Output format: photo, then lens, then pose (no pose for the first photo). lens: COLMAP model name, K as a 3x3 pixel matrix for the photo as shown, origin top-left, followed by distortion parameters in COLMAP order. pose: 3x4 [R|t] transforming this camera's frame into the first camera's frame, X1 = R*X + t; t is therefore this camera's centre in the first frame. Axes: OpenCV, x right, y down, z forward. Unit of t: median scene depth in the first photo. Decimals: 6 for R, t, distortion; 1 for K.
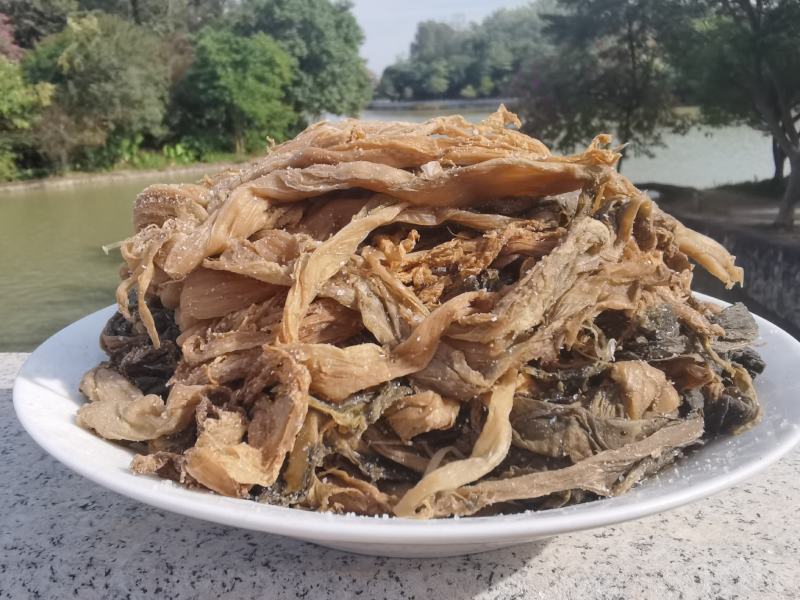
lens RADIAL K [[672.3, 0, 400.0], [0, 672.3, 300.0], [0, 0, 1]] dist [0.052989, -0.139478]
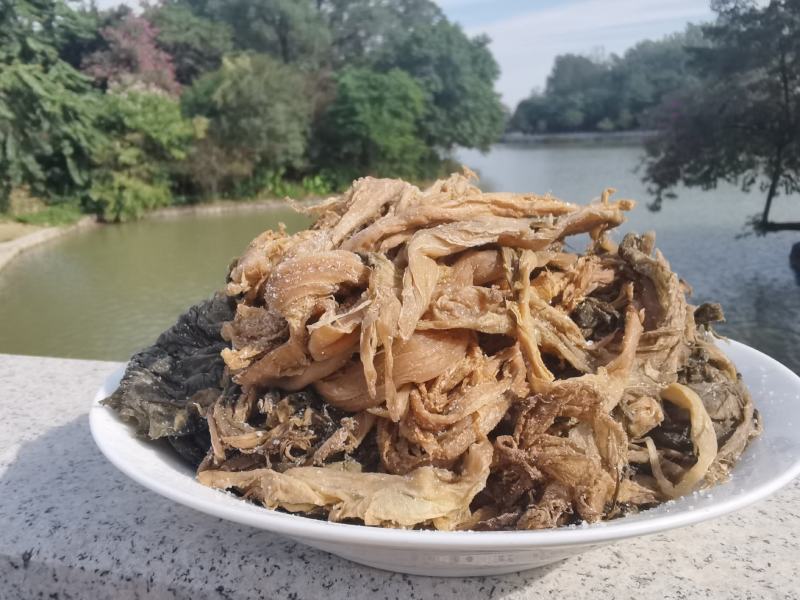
lens RADIAL K [[673.2, 0, 400.0], [0, 673.2, 300.0], [0, 0, 1]] dist [0.064715, -0.158238]
pose [[0.982077, 0.043387, -0.183419, 0.140992], [-0.051880, 0.997780, -0.041758, -0.009862], [0.181200, 0.050525, 0.982148, -0.120504]]
